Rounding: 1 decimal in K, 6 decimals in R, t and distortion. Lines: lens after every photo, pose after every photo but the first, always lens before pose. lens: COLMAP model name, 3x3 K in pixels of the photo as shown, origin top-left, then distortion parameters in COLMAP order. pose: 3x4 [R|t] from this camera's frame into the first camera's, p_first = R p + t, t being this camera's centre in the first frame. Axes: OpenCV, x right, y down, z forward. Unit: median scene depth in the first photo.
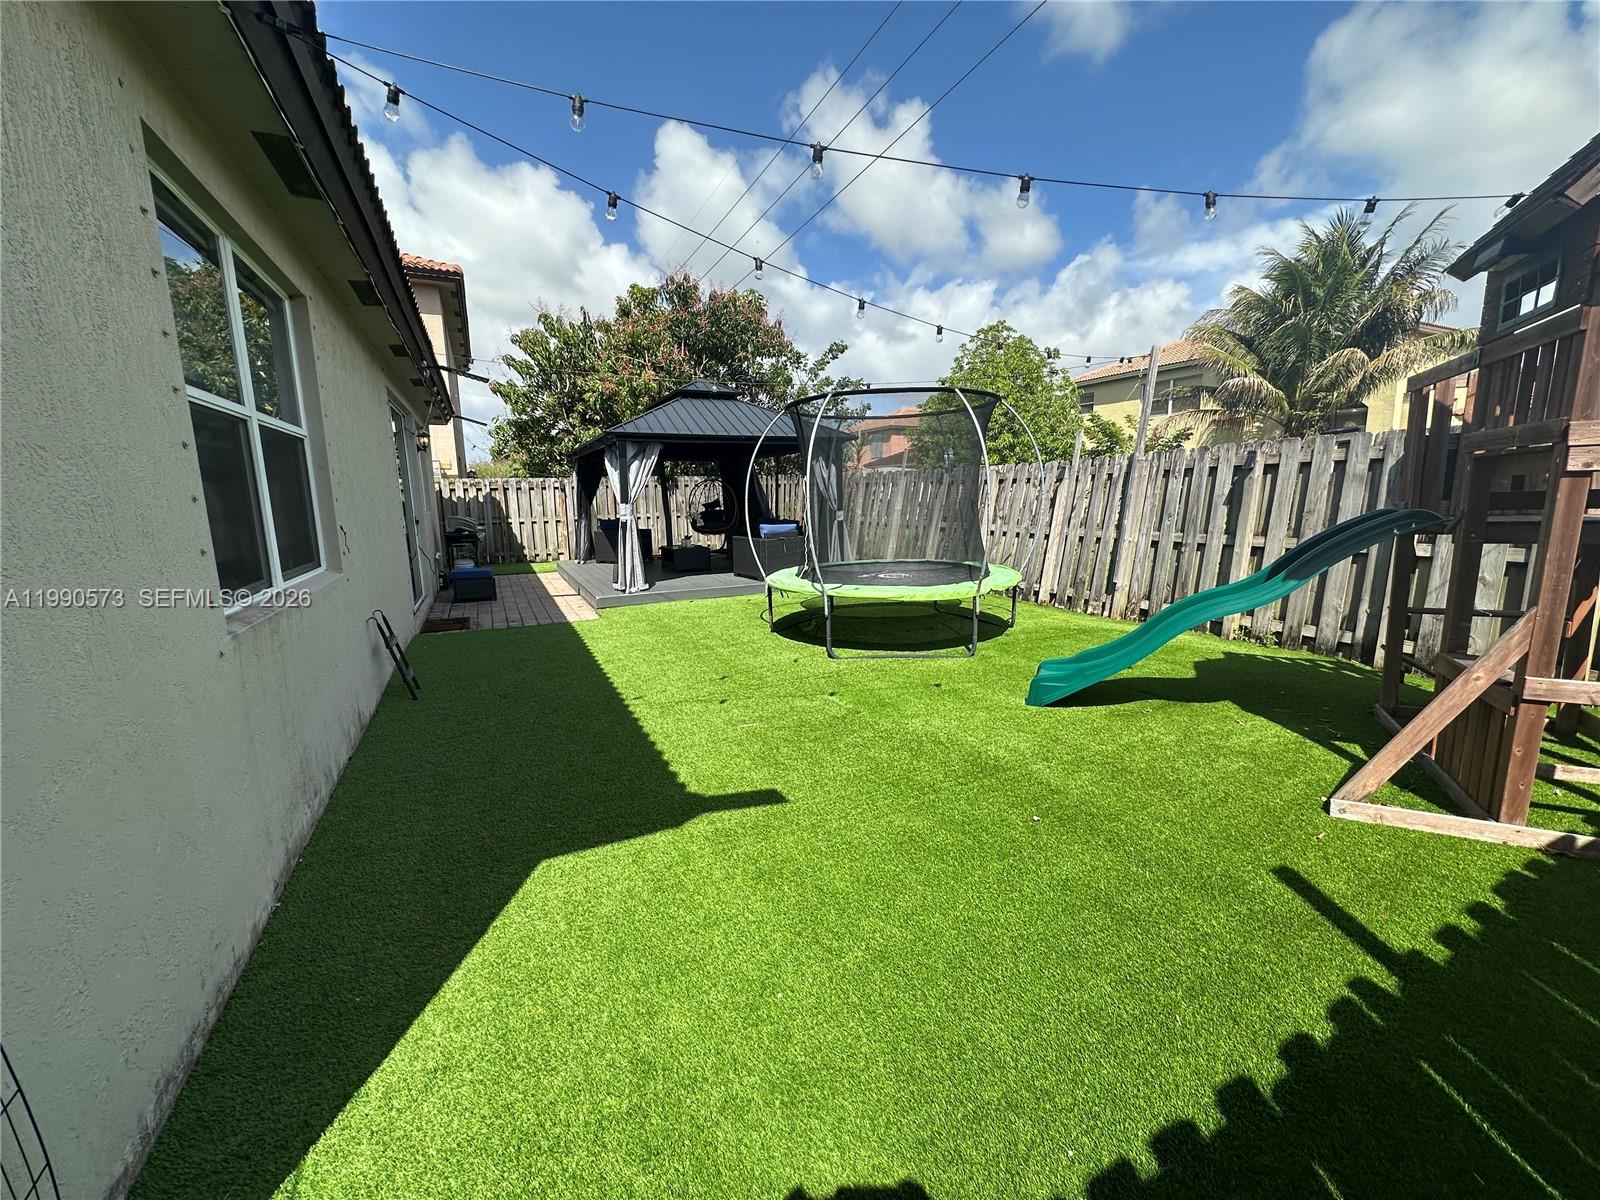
lens RADIAL K [[639.5, 0, 795.3], [0, 639.5, 599.0], [0, 0, 1]] dist [-0.005914, 0.000995]
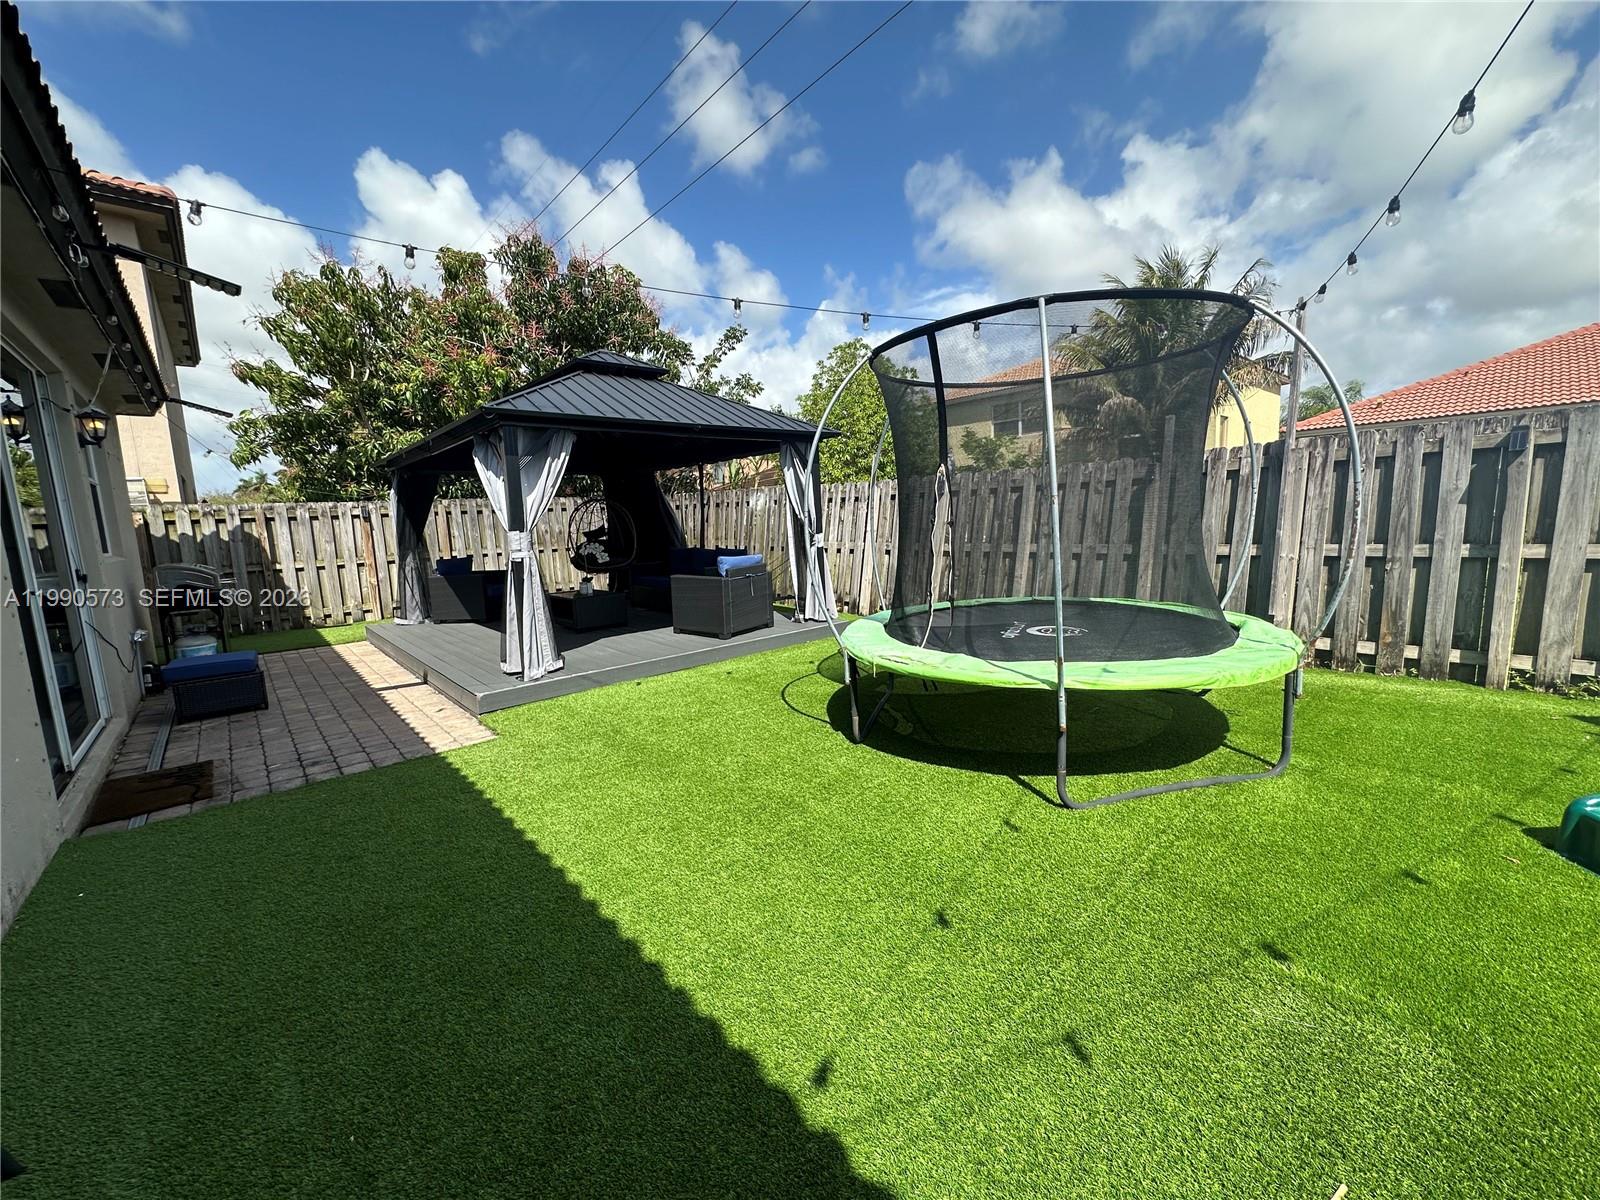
lens RADIAL K [[639.5, 0, 793.7], [0, 639.5, 601.2], [0, 0, 1]] dist [-0.005914, 0.000995]
pose [[0.961205, -0.059257, 0.269395, -0.187206], [0.070079, 0.997068, -0.030722, -0.048771], [-0.266785, 0.048409, 0.962540, 0.368444]]
